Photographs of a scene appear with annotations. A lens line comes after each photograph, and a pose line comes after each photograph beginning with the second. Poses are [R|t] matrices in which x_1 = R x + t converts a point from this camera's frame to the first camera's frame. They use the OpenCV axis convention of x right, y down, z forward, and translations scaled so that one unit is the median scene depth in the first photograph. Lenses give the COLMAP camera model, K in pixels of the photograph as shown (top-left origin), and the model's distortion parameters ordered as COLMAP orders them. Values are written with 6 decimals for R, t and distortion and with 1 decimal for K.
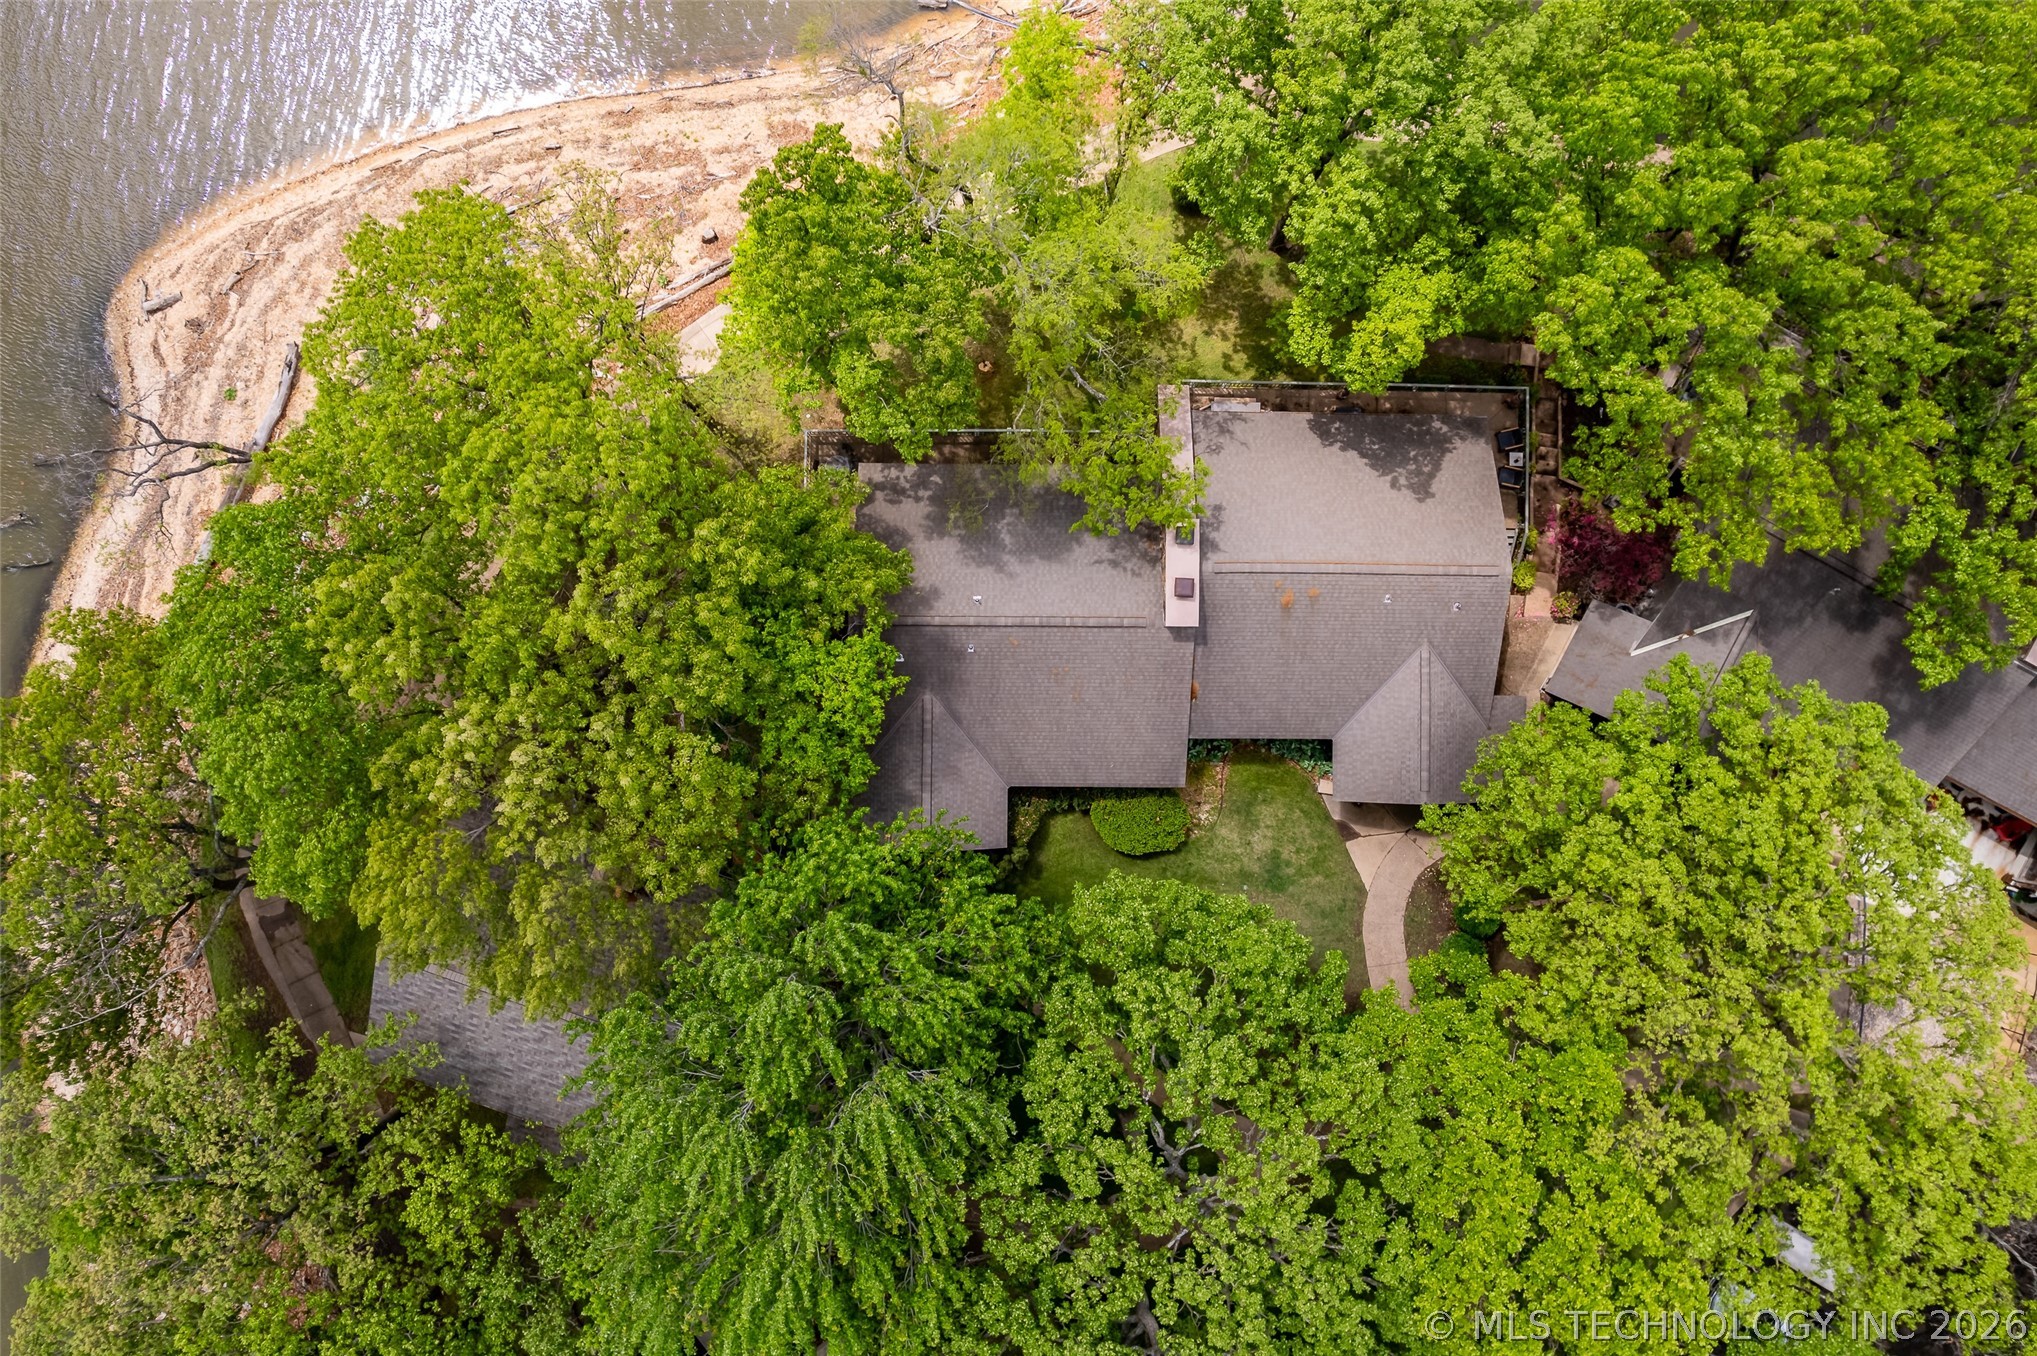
lens RADIAL K [[1312.5, 0, 1032.6], [0, 1312.5, 686.6], [0, 0, 1]] dist [-0.091817, 0.072599]
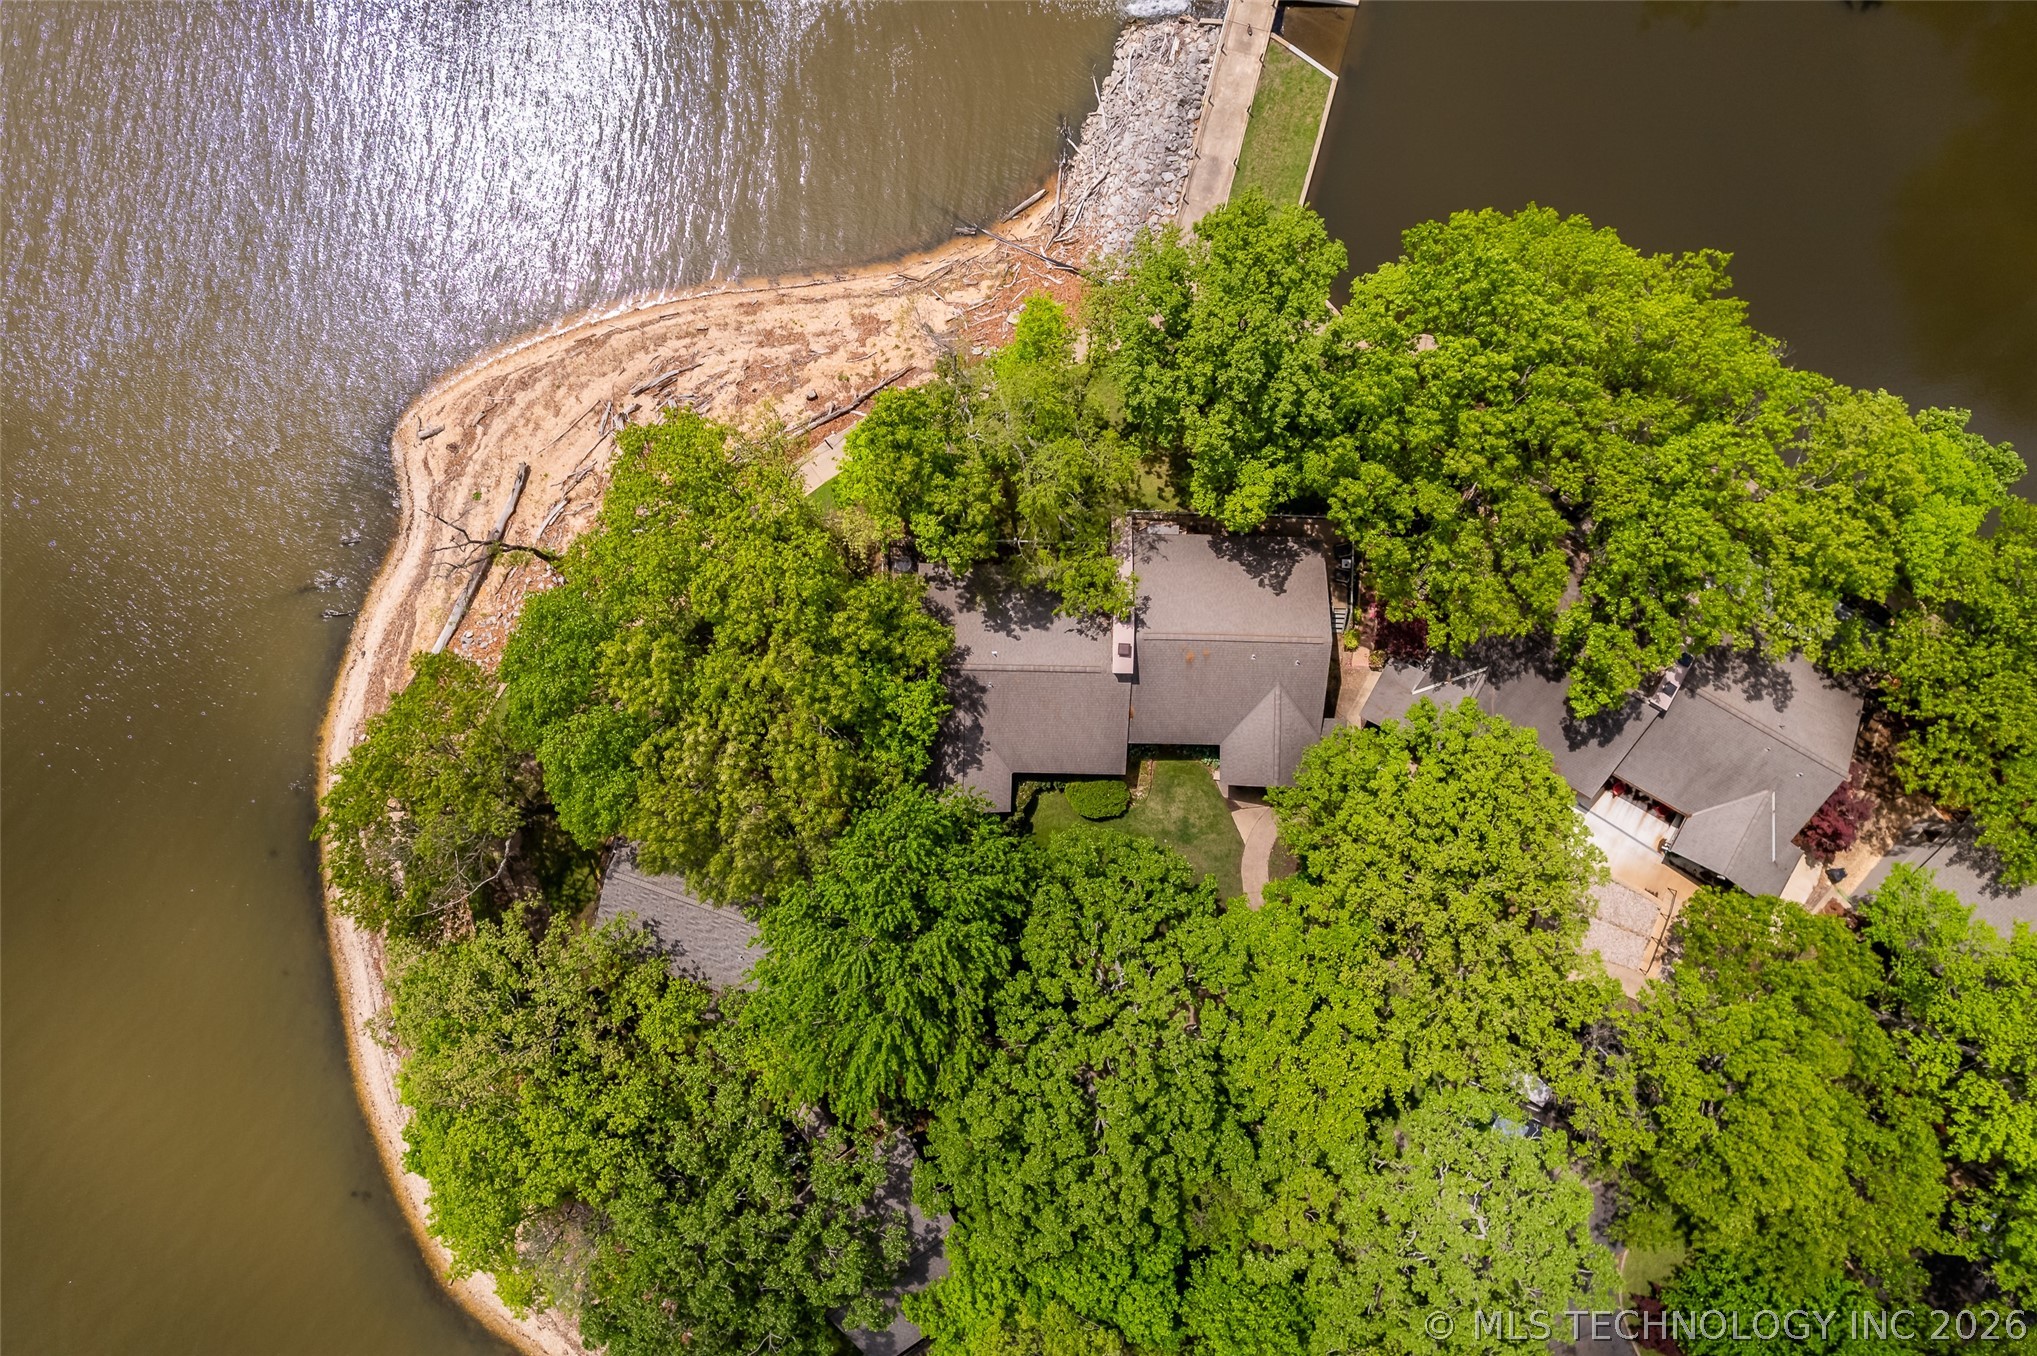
lens RADIAL K [[1312.5, 0, 1032.6], [0, 1312.5, 686.6], [0, 0, 1]] dist [-0.091817, 0.072599]
pose [[0.999888, 0.014159, 0.004919, -0.003619], [-0.014161, 0.999900, 0.000346, -0.030535], [-0.004914, -0.000415, 0.999988, -0.637746]]
